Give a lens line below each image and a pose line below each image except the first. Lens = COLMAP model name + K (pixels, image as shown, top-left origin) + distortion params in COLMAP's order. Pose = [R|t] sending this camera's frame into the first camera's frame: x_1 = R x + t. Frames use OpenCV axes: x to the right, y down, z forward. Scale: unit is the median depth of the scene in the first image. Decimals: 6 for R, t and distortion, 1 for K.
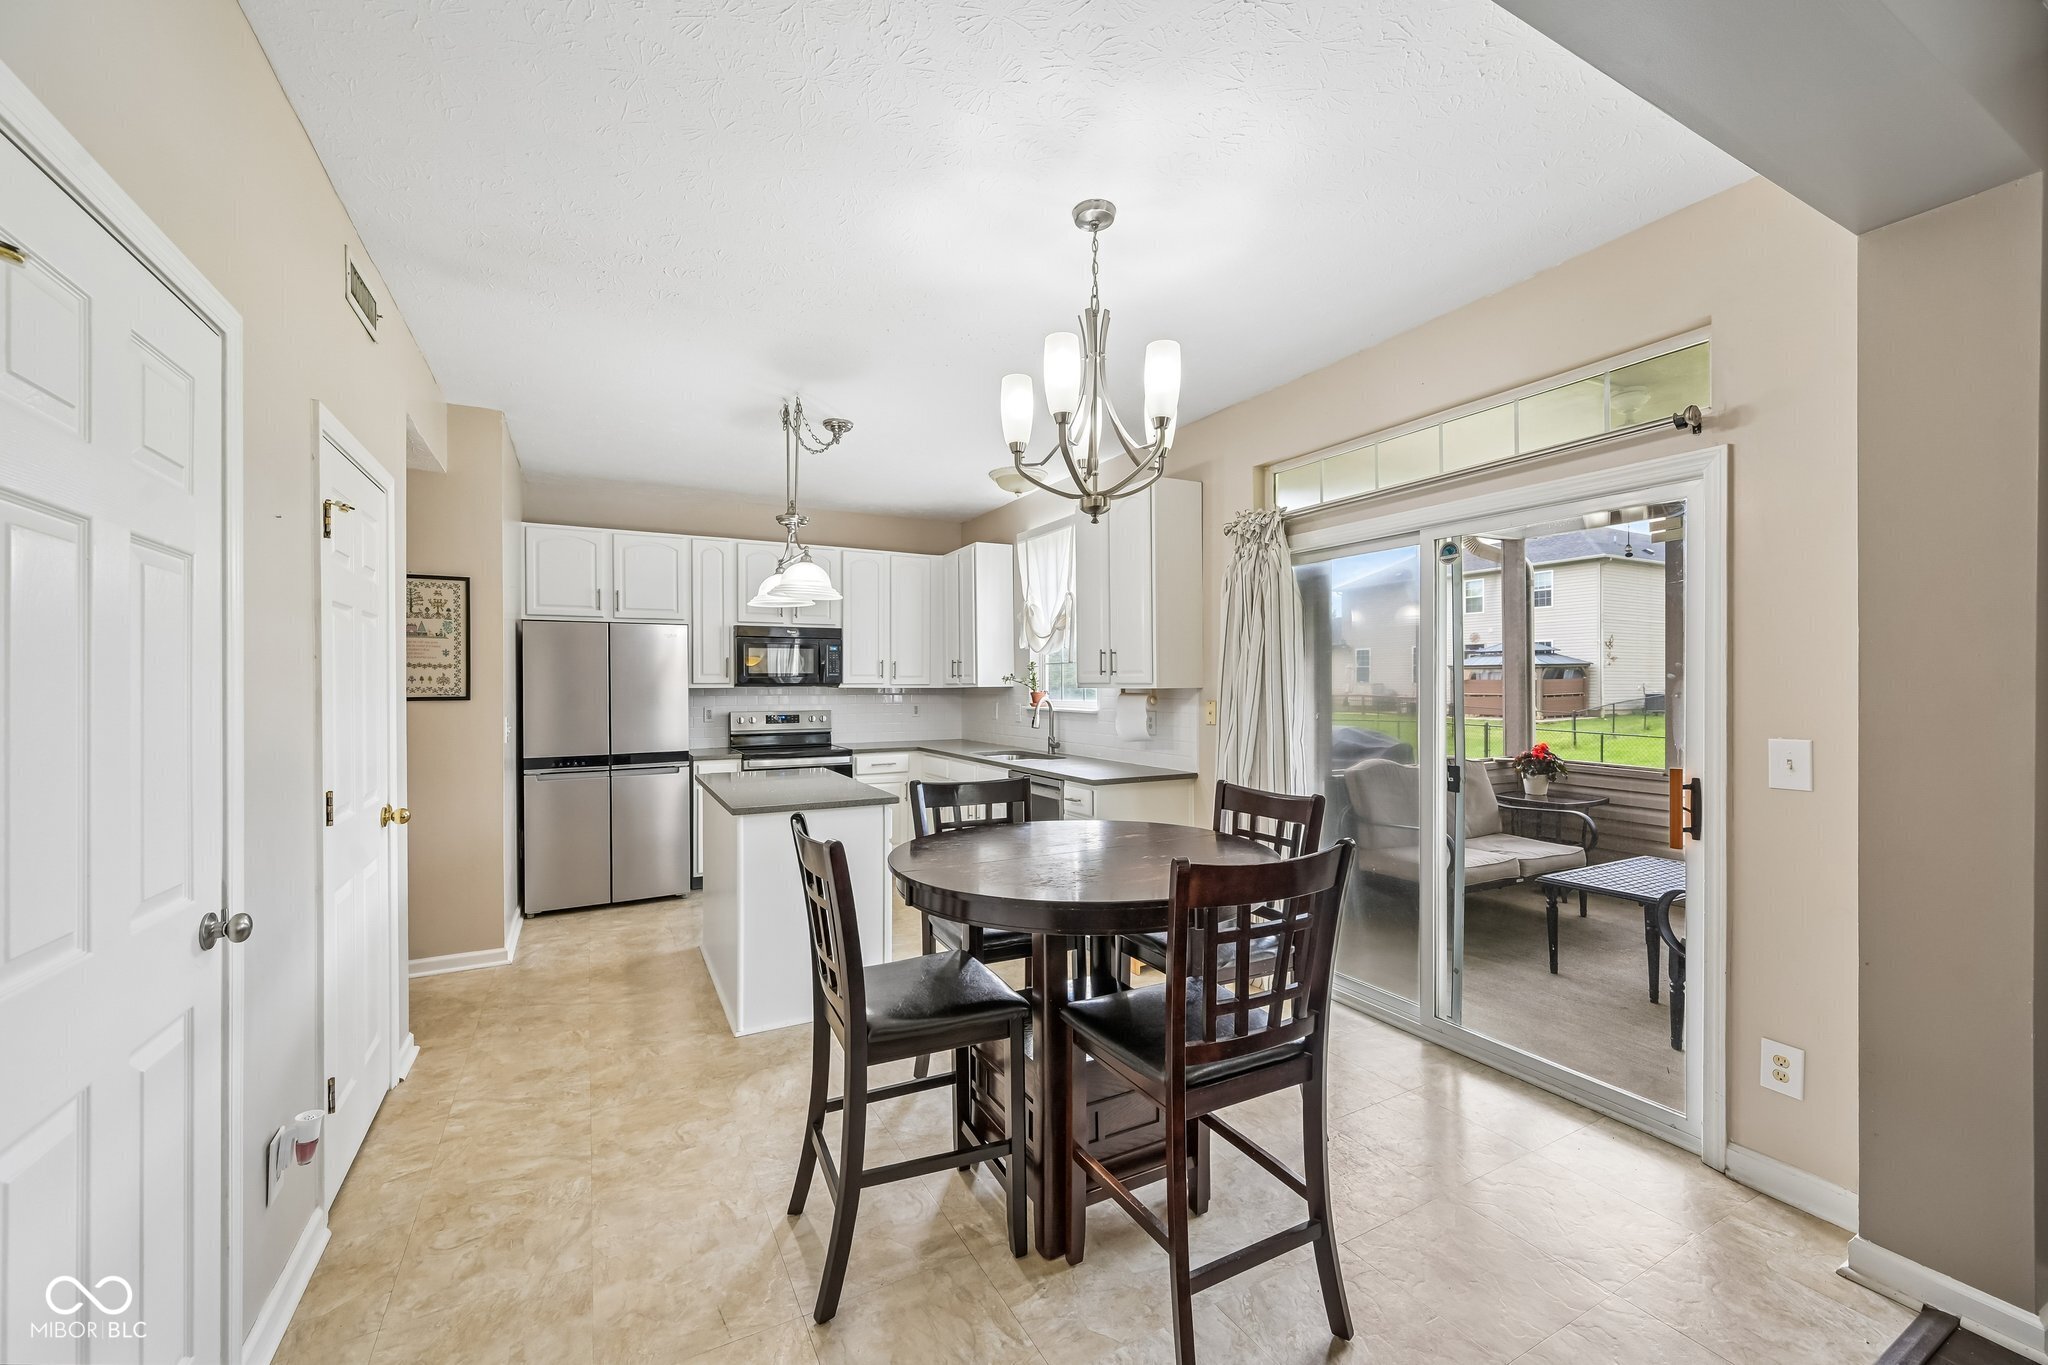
lens RADIAL K [[785.1, 0, 1024.0], [0, 785.1, 682.5], [0, 0, 1]] dist [0.000802, 0.000126]
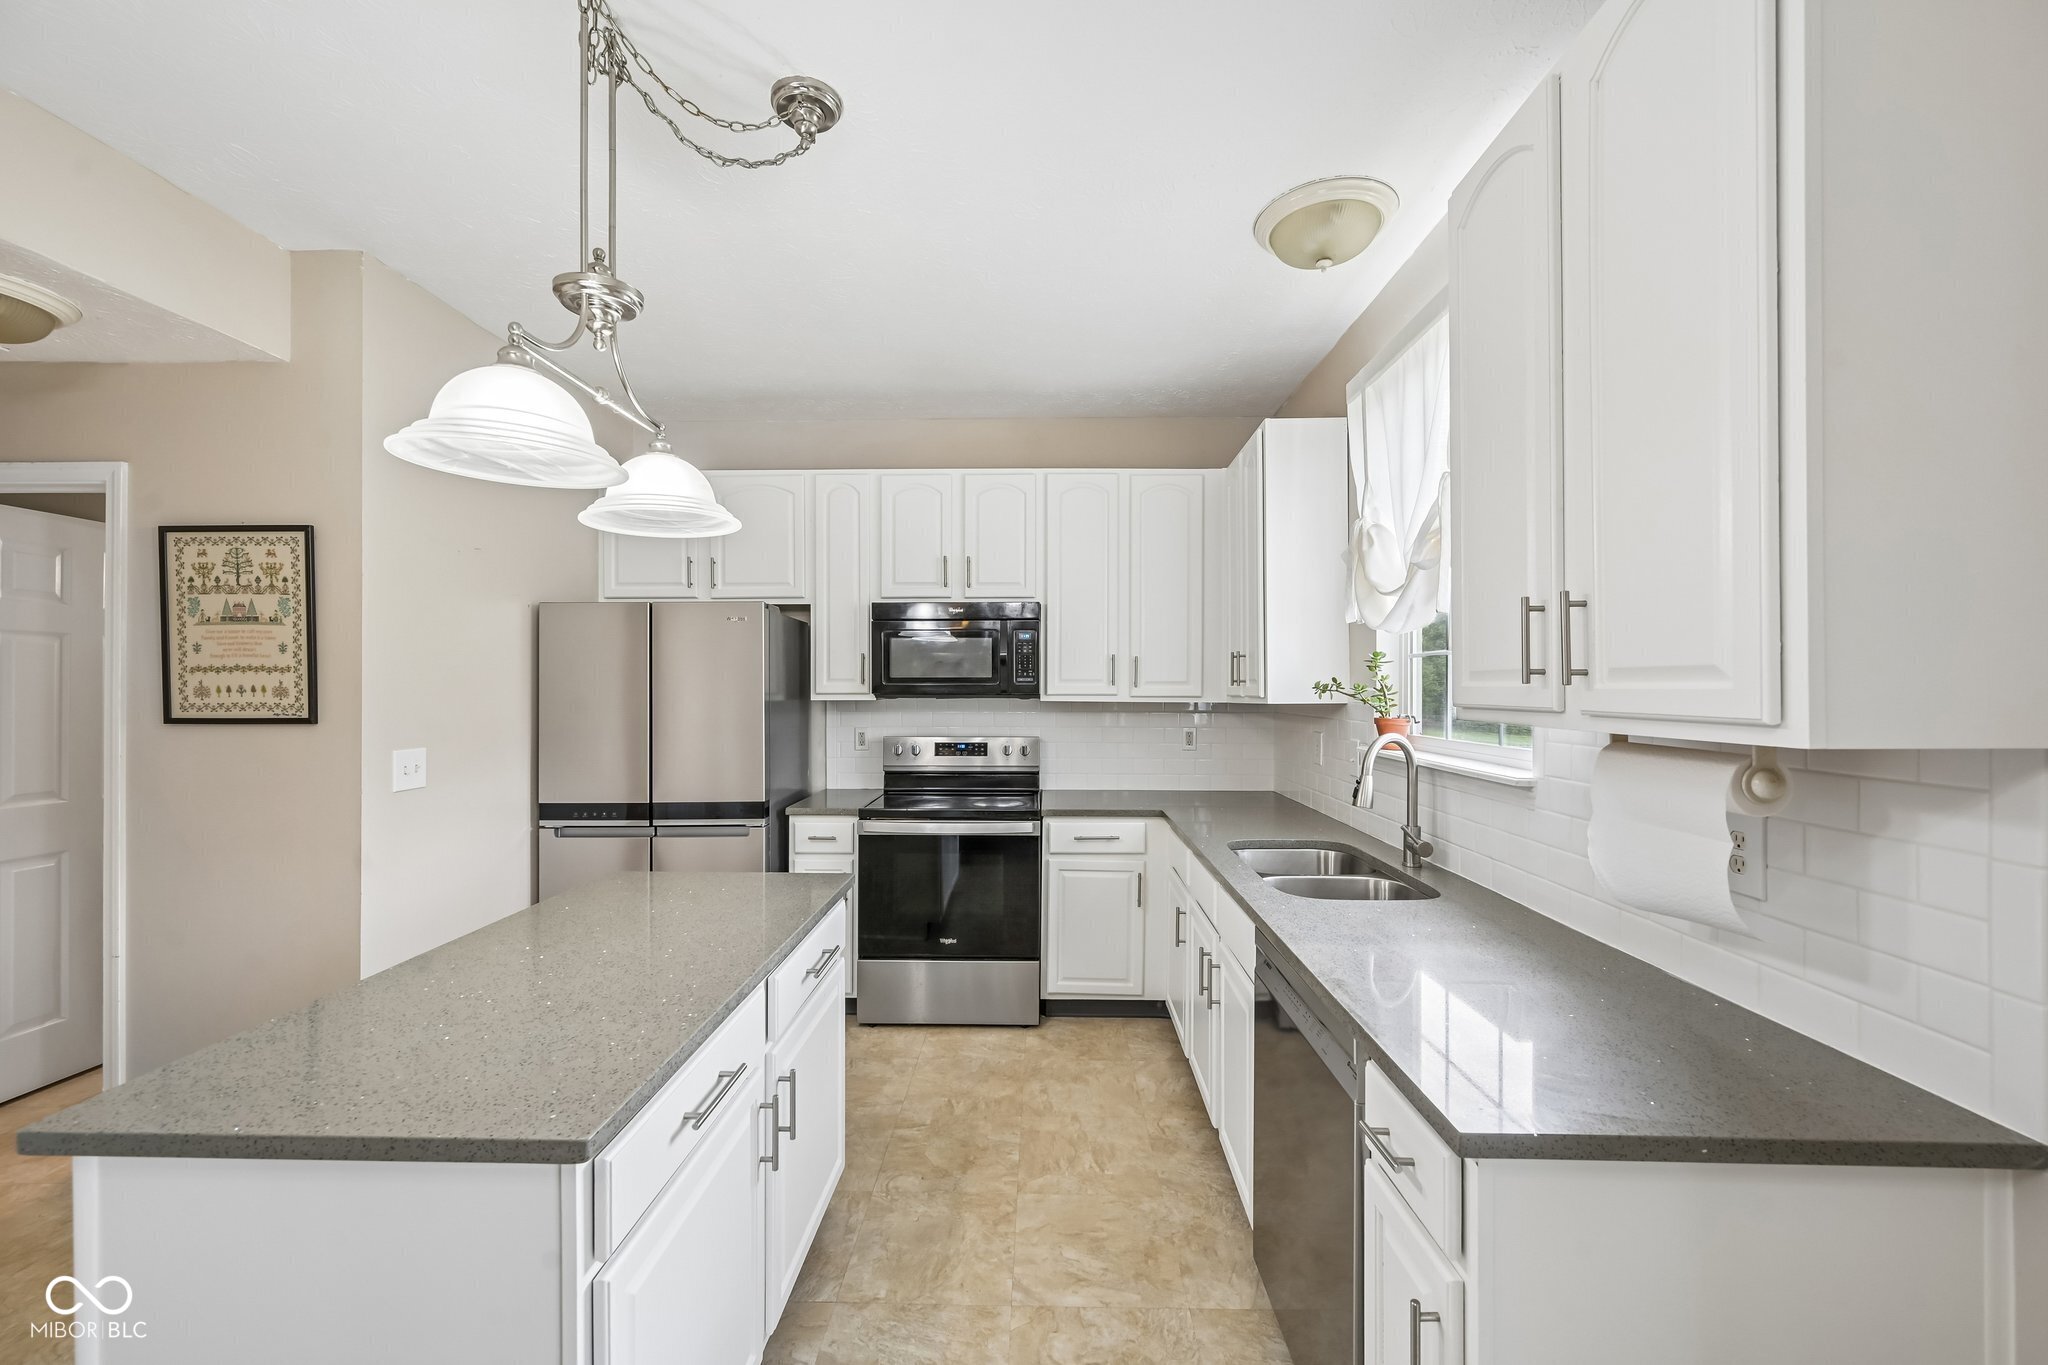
lens RADIAL K [[794.3, 0, 1028.5], [0, 794.3, 695.2], [0, 0, 1]] dist [0.000945, 0.000092]
pose [[0.867699, 0.008841, -0.497011, 0.096261], [-0.002480, 0.999906, 0.013458, -0.010085], [0.497083, -0.010445, 0.867640, 0.739614]]
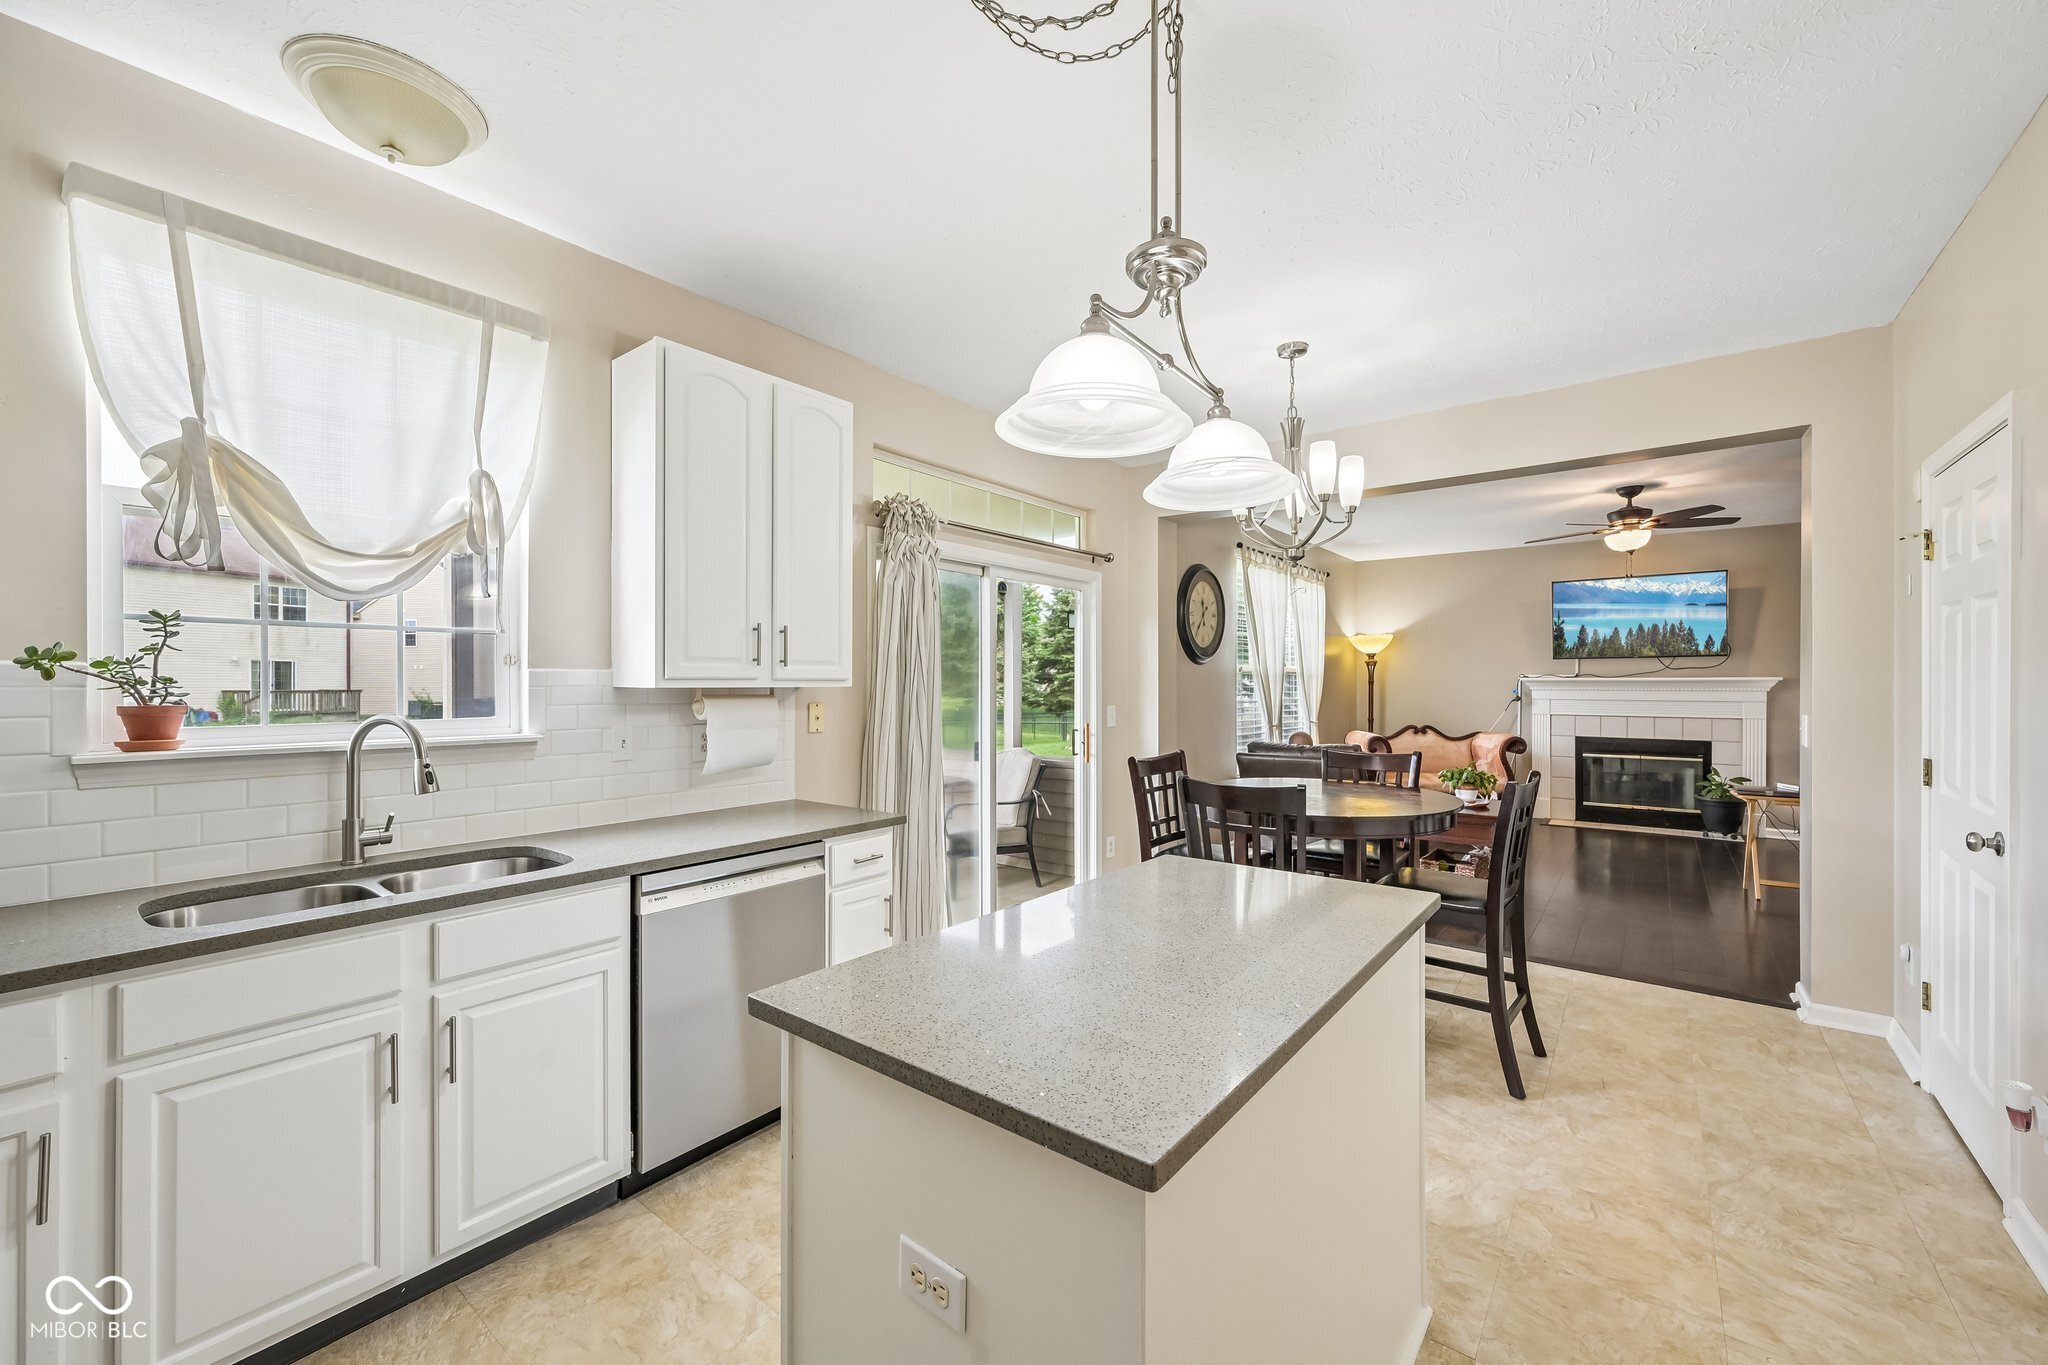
lens RADIAL K [[813.2, 0, 1010.7], [0, 813.2, 683.6], [0, 0, 1]] dist [-0.003747, 0.002414]
pose [[-0.384975, 0.001712, 0.922925, -0.633154], [0.000105, 0.999998, -0.001812, 0.006005], [-0.922927, -0.000601, -0.384974, 1.207177]]
